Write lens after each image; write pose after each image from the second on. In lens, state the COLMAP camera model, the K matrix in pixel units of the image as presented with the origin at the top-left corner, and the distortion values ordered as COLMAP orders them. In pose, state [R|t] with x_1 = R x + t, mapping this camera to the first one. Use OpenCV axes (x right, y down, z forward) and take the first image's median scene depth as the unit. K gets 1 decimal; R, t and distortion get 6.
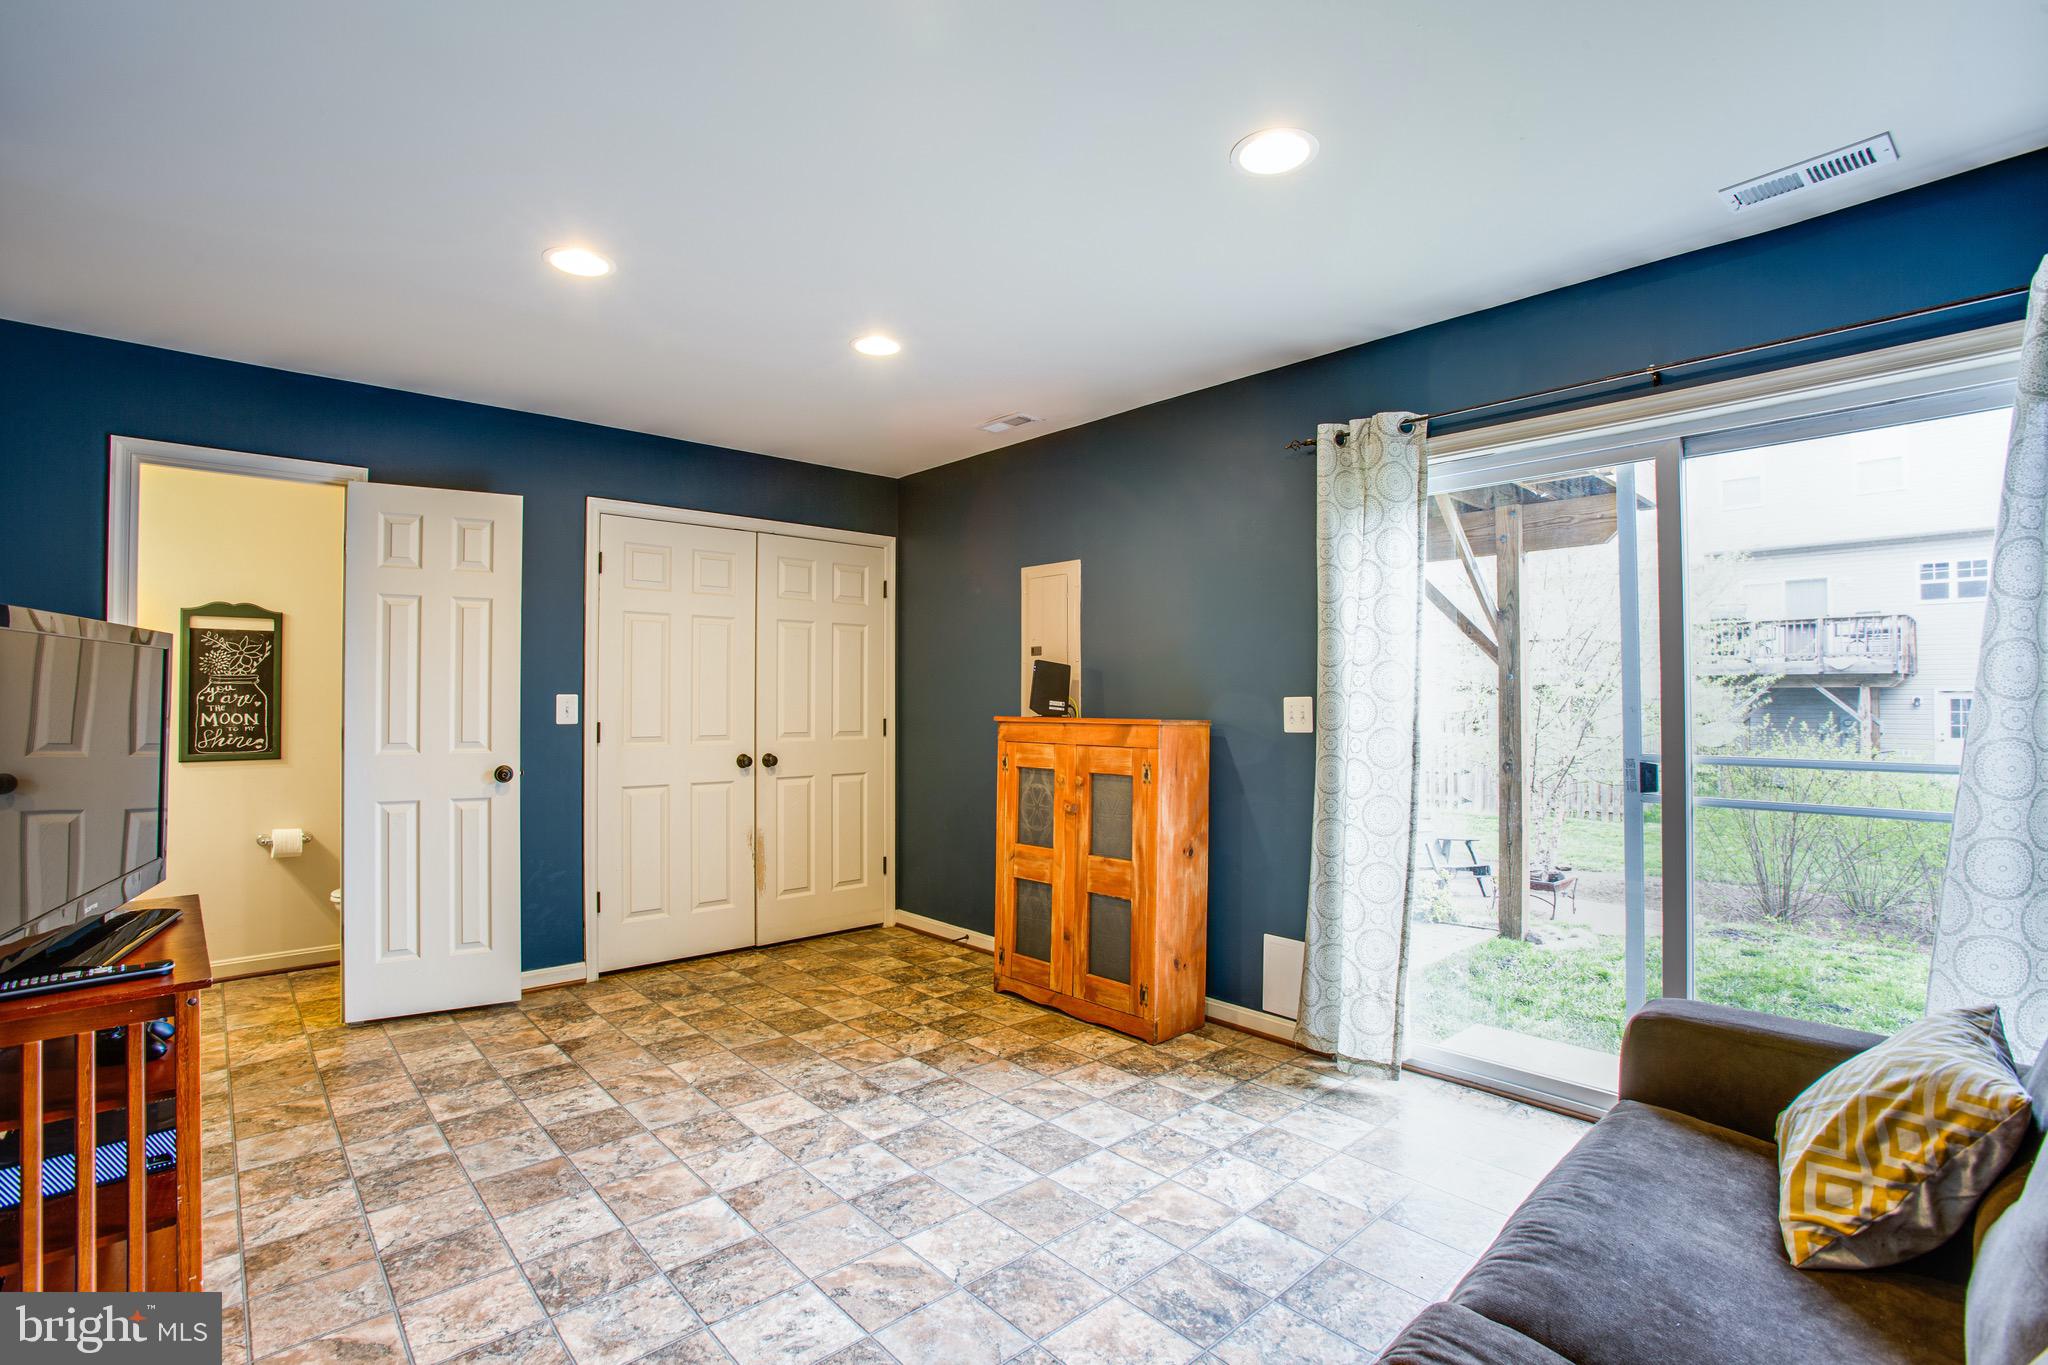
lens RADIAL K [[947.6, 0, 1008.8], [0, 947.6, 680.8], [0, 0, 1]] dist [-0.068651, 0.029171]
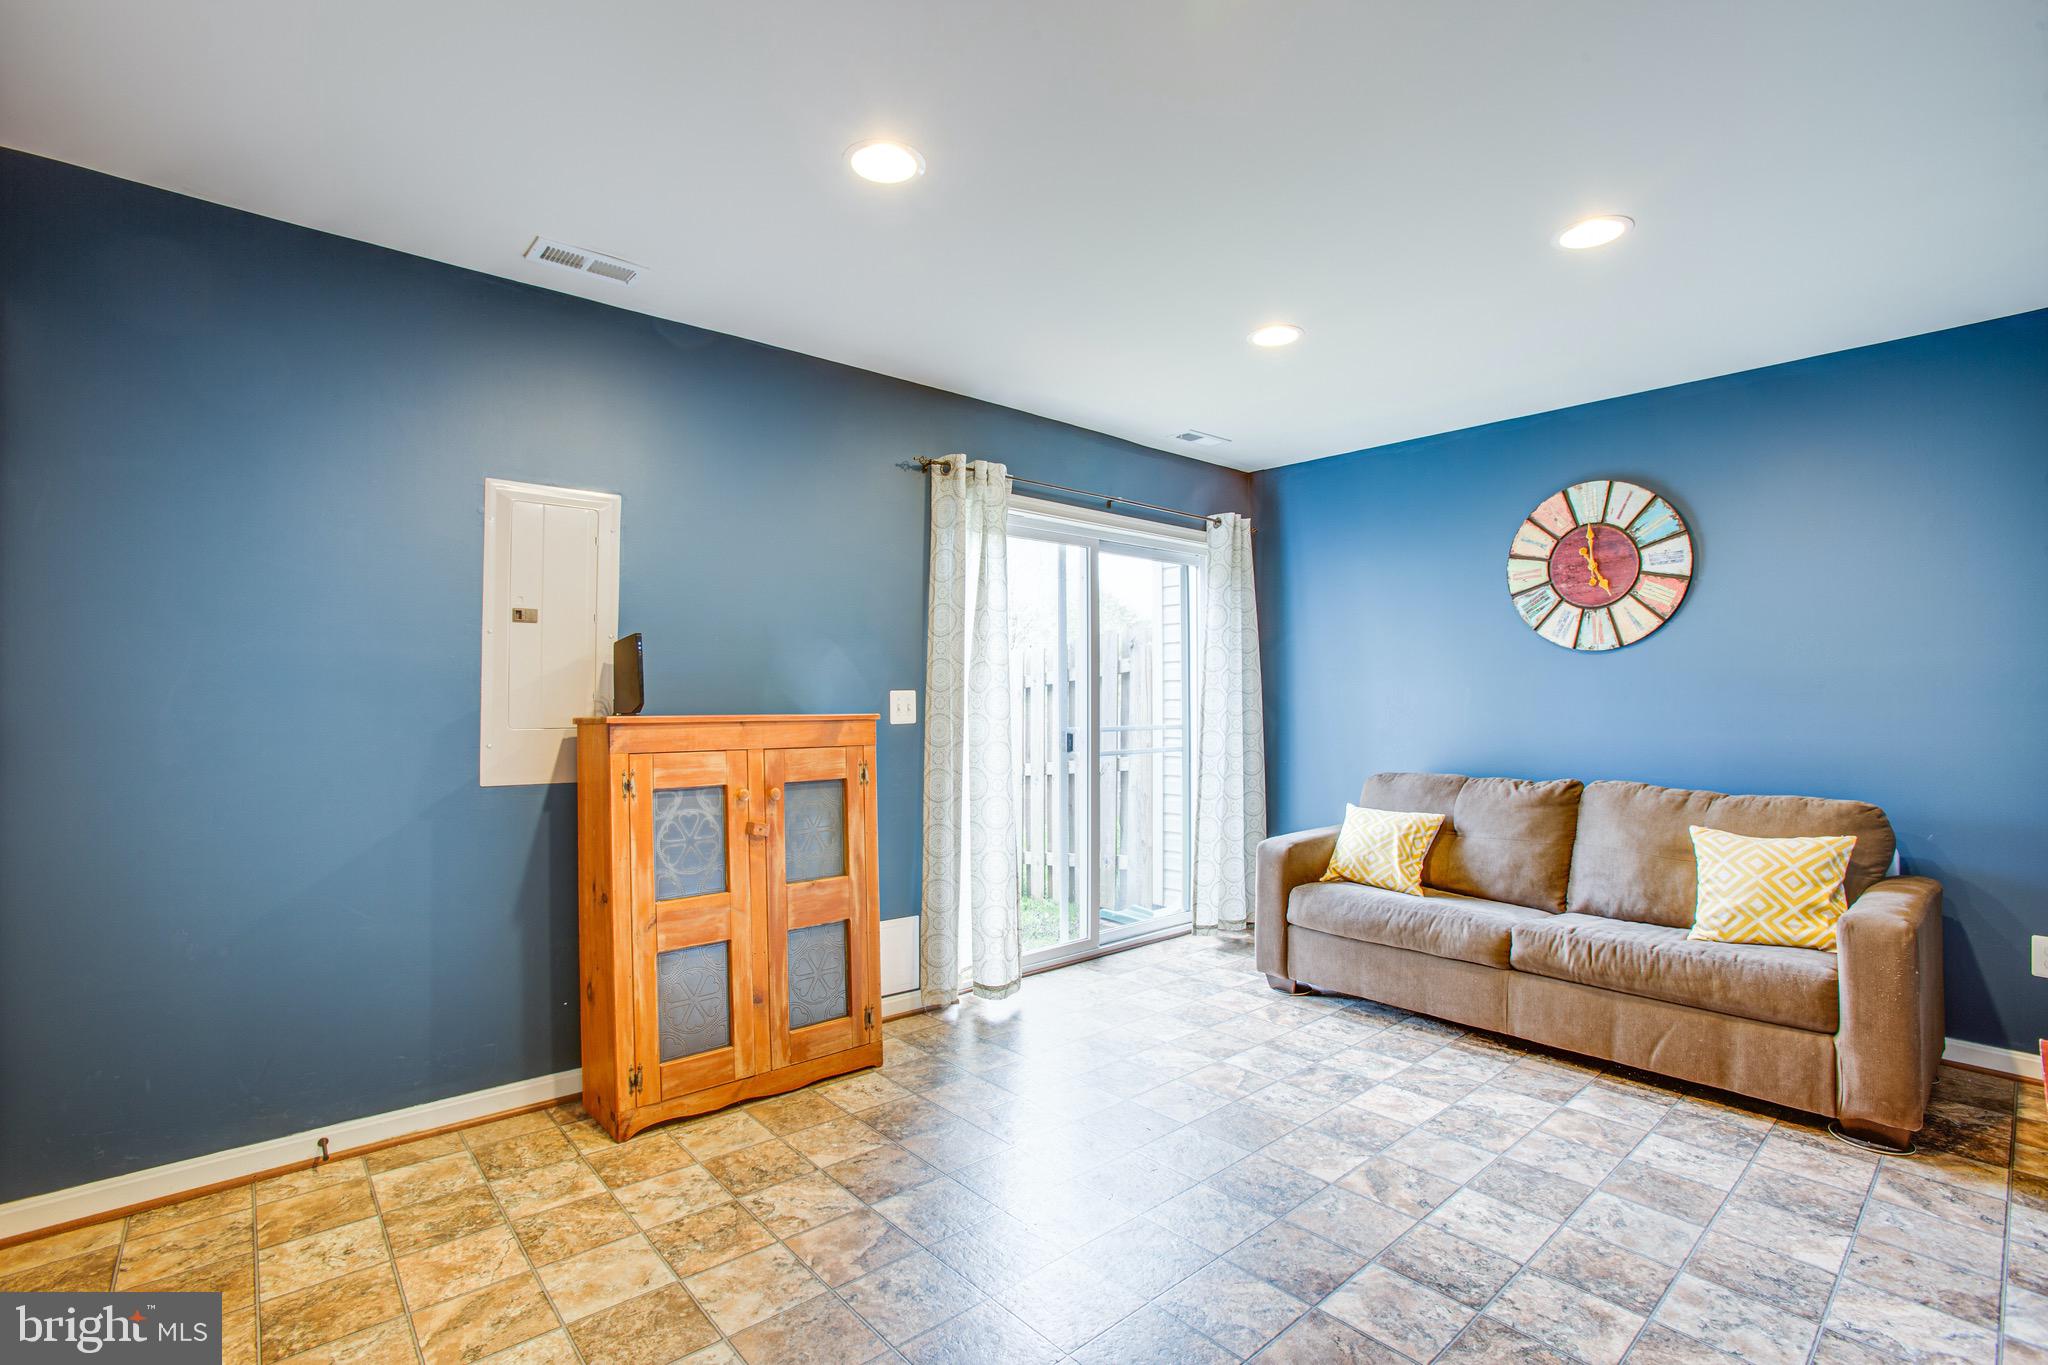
lens RADIAL K [[947.6, 0, 1008.8], [0, 947.6, 680.8], [0, 0, 1]] dist [-0.068651, 0.029171]
pose [[0.005670, 0.015808, 0.999859, -1.115515], [-0.027636, 0.999496, -0.015646, 0.029128], [-0.999602, -0.027543, 0.006104, 1.264521]]
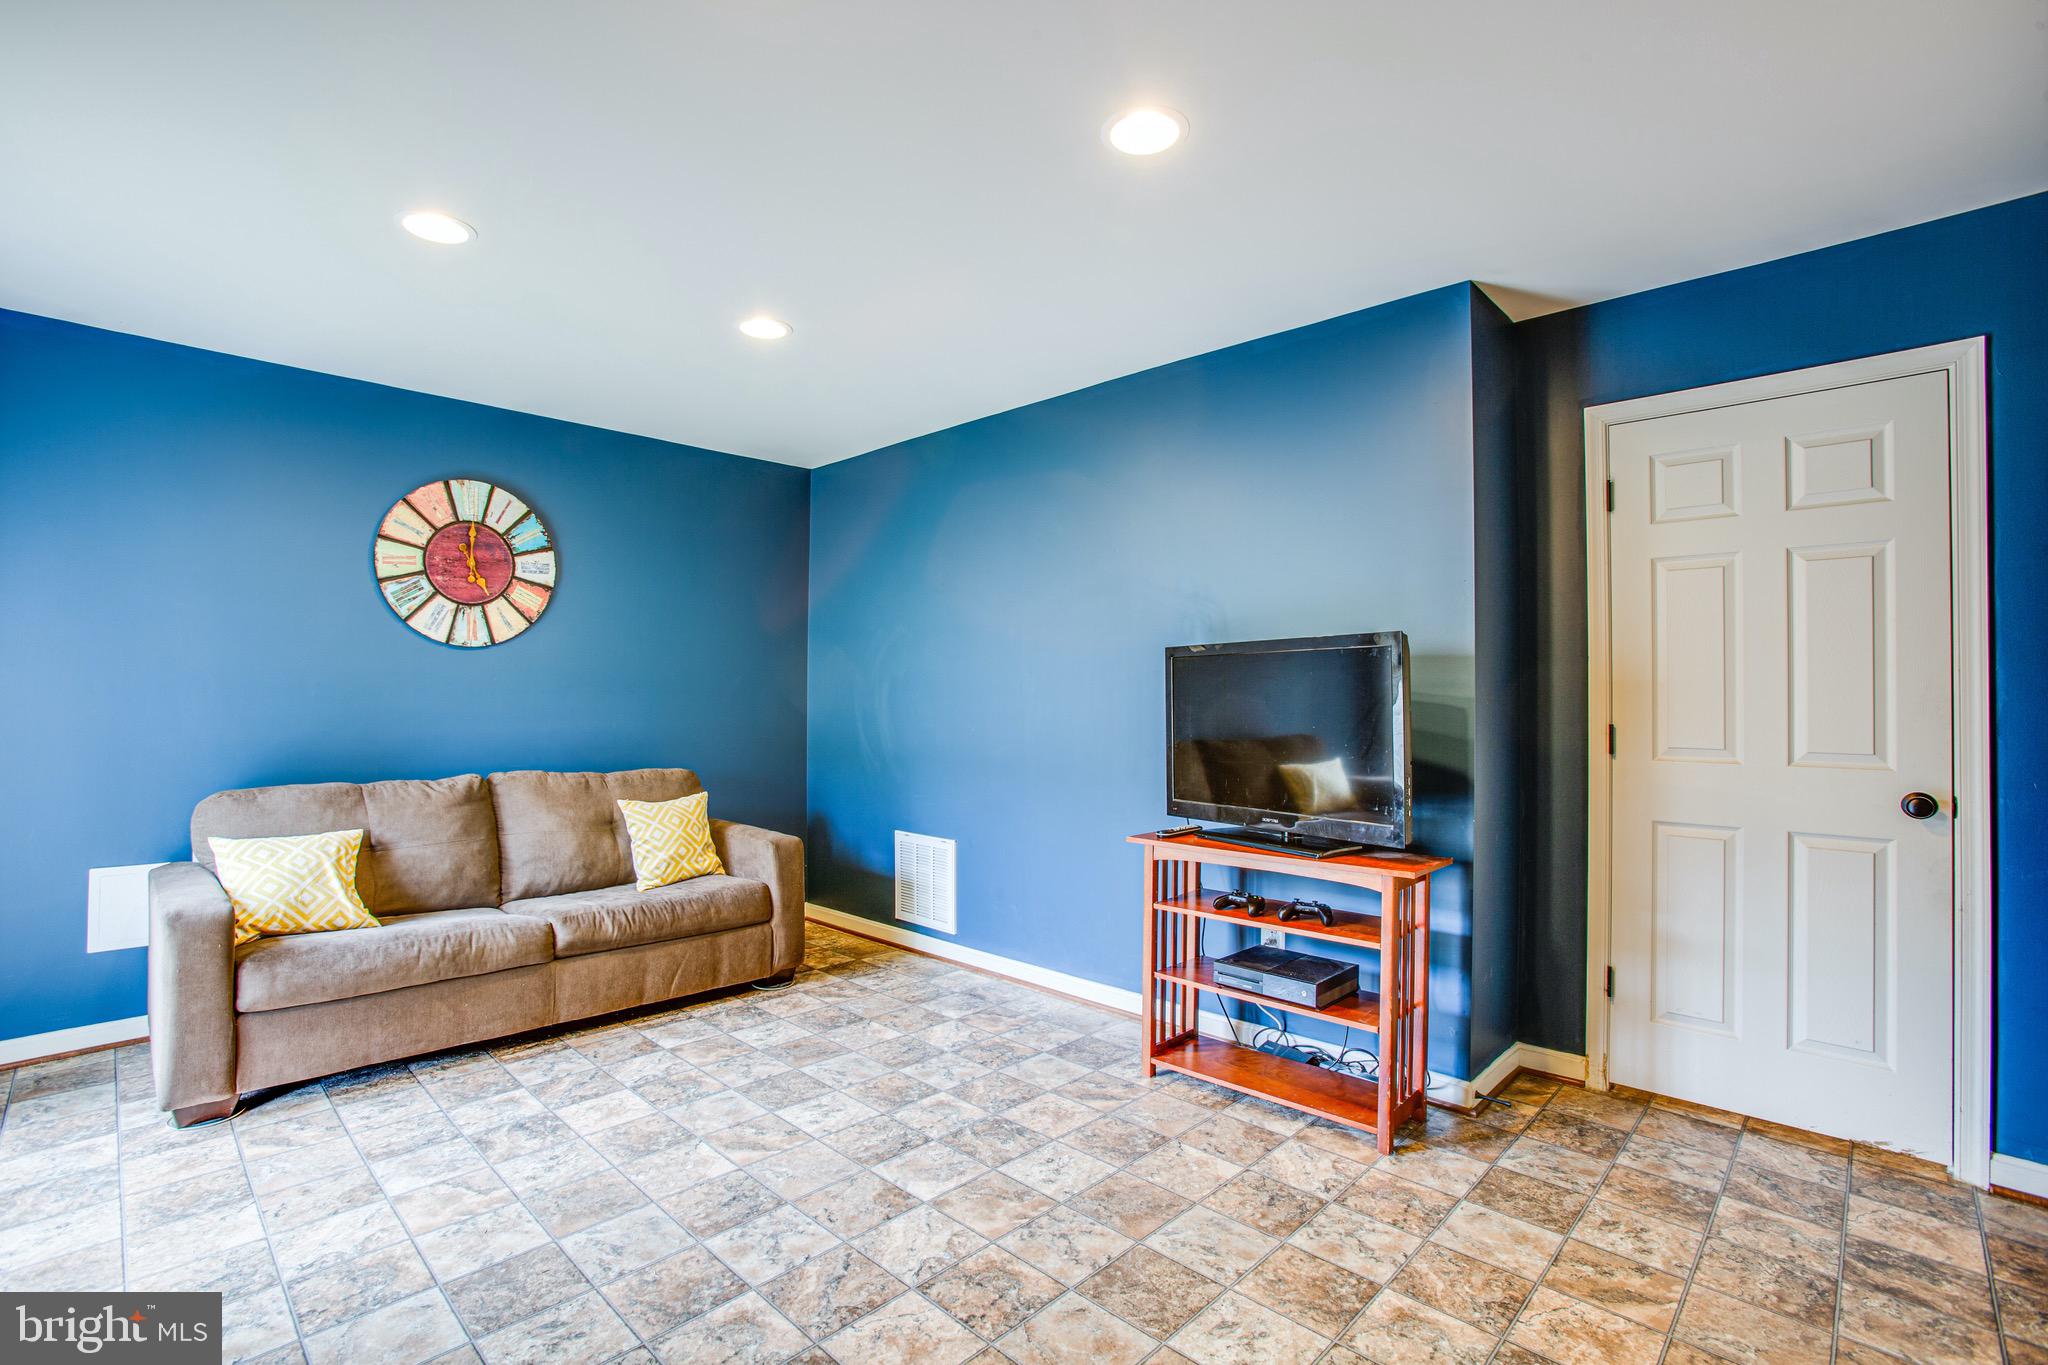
lens RADIAL K [[923.1, 0, 1031.2], [0, 923.1, 685.7], [0, 0, 1]] dist [-0.065719, 0.024481]
pose [[-0.995479, -0.009120, -0.094542, -0.531443], [-0.005293, 0.999159, -0.040659, 0.046347], [0.094833, -0.039975, -0.994690, 1.771349]]
